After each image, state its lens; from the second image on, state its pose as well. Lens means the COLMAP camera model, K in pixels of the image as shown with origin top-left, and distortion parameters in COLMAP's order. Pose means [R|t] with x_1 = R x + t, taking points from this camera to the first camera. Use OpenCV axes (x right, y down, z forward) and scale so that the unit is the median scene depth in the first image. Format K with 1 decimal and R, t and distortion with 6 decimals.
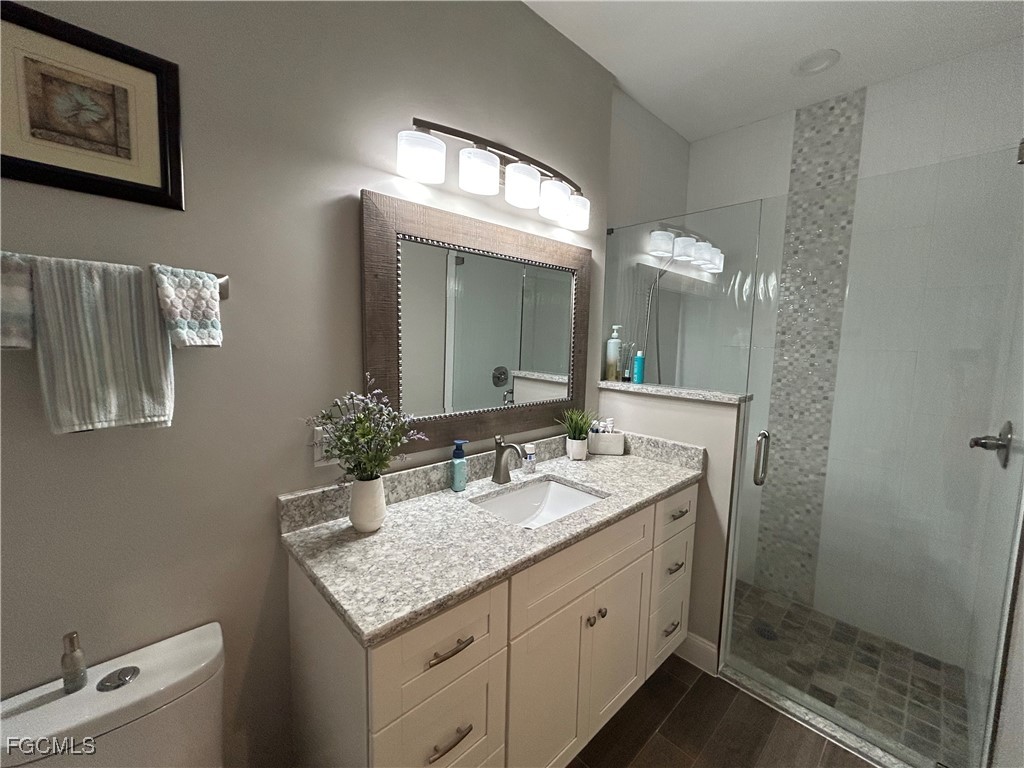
lens RADIAL K [[415.3, 0, 512.6], [0, 415.3, 380.9], [0, 0, 1]] dist [-0.000375, 0.000106]
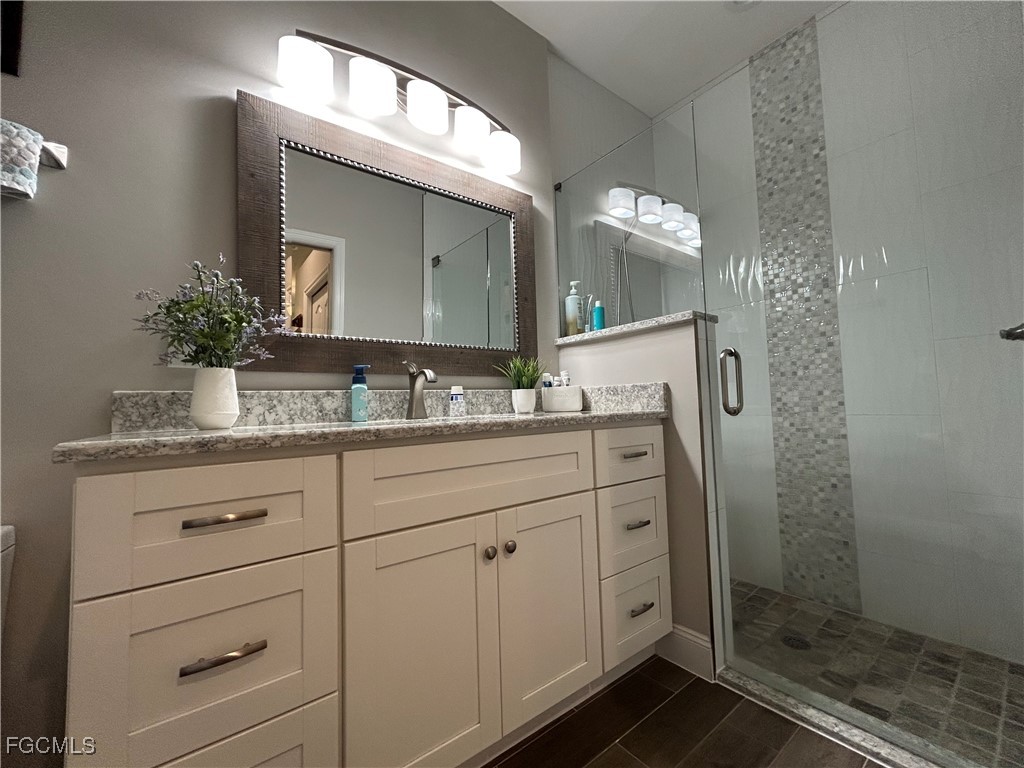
lens RADIAL K [[415.3, 0, 511.9], [0, 415.3, 380.5], [0, 0, 1]] dist [-0.000375, 0.000106]
pose [[0.993401, -0.060386, -0.097509, 0.222986], [0.044110, 0.985937, -0.161194, 0.265880], [0.105871, 0.155829, 0.982094, 0.132363]]
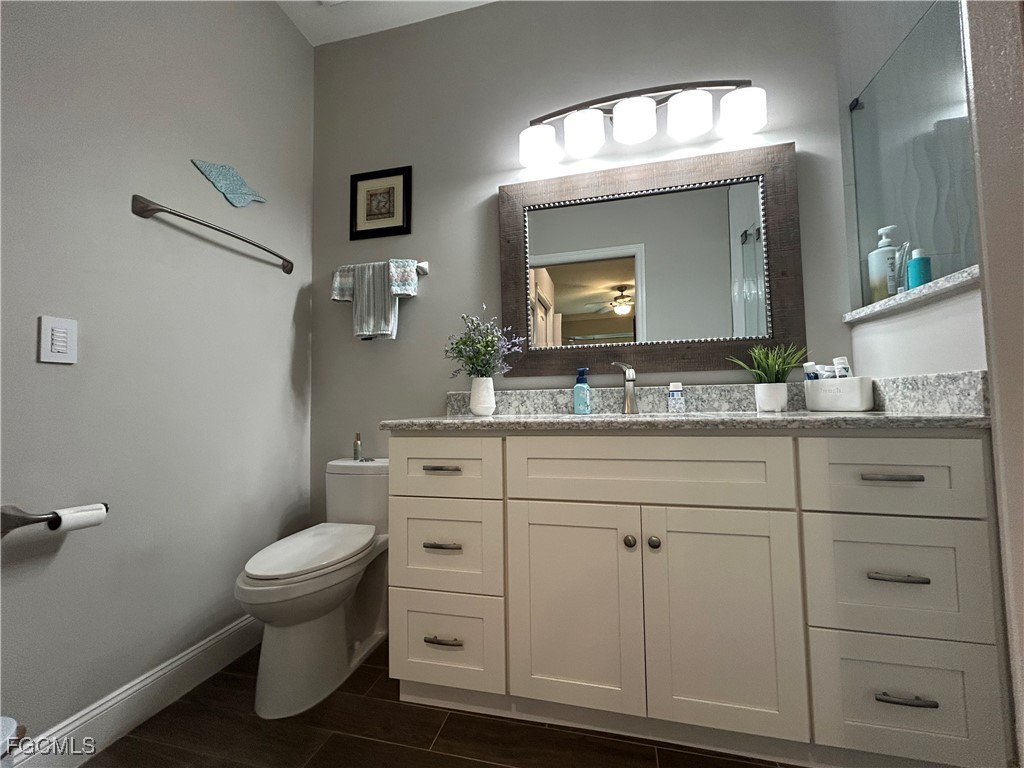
lens RADIAL K [[415.3, 0, 512.2], [0, 415.3, 381.3], [0, 0, 1]] dist [-0.000375, 0.000106]
pose [[0.545906, -0.076736, -0.834325, 0.537286], [-0.051838, 0.990796, -0.125045, 0.257158], [0.836241, 0.111512, 0.536904, 0.215020]]
